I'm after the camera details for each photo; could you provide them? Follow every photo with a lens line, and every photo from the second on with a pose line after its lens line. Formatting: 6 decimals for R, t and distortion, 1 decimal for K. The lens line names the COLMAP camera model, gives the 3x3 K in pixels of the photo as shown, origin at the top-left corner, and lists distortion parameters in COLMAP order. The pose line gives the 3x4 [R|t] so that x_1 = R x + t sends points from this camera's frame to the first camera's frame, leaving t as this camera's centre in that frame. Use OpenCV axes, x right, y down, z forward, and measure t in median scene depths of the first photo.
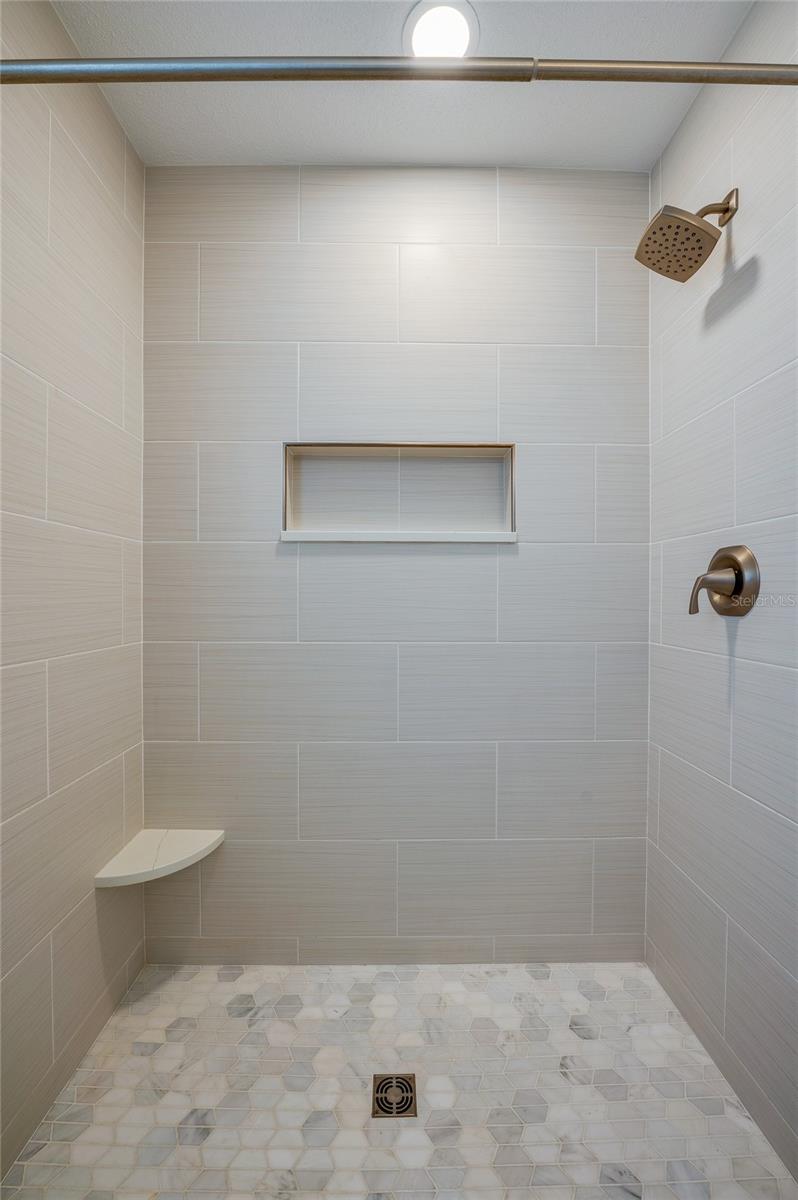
lens RADIAL K [[561.1, 0, 404.0], [0, 561.1, 600.0], [0, 0, 1]] dist [-0.026119, 0.000644]
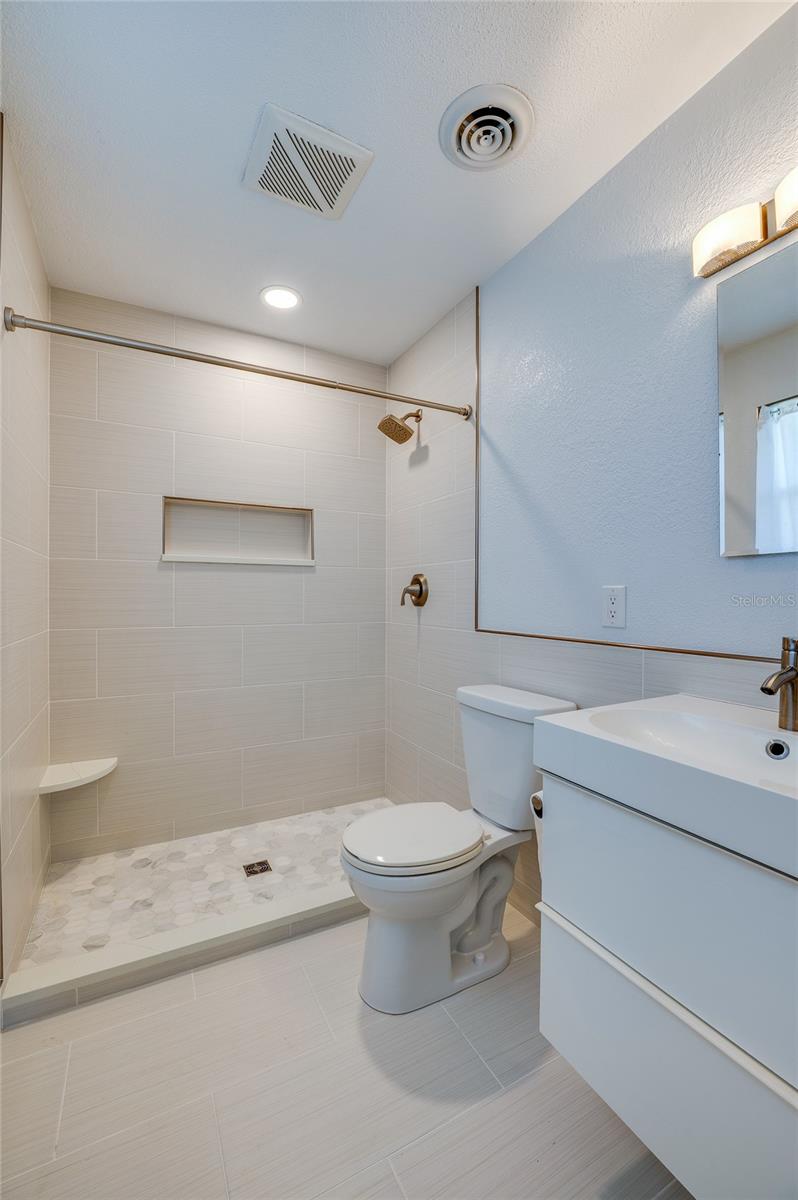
lens RADIAL K [[497.8, 0, 400.6], [0, 497.8, 599.1], [0, 0, 1]] dist [-0.003943, -0.000233]
pose [[0.914077, -0.001616, 0.405537, -0.199366], [0.002699, 0.999994, -0.002099, 0.003546], [-0.405531, 0.003013, 0.914076, -0.567838]]
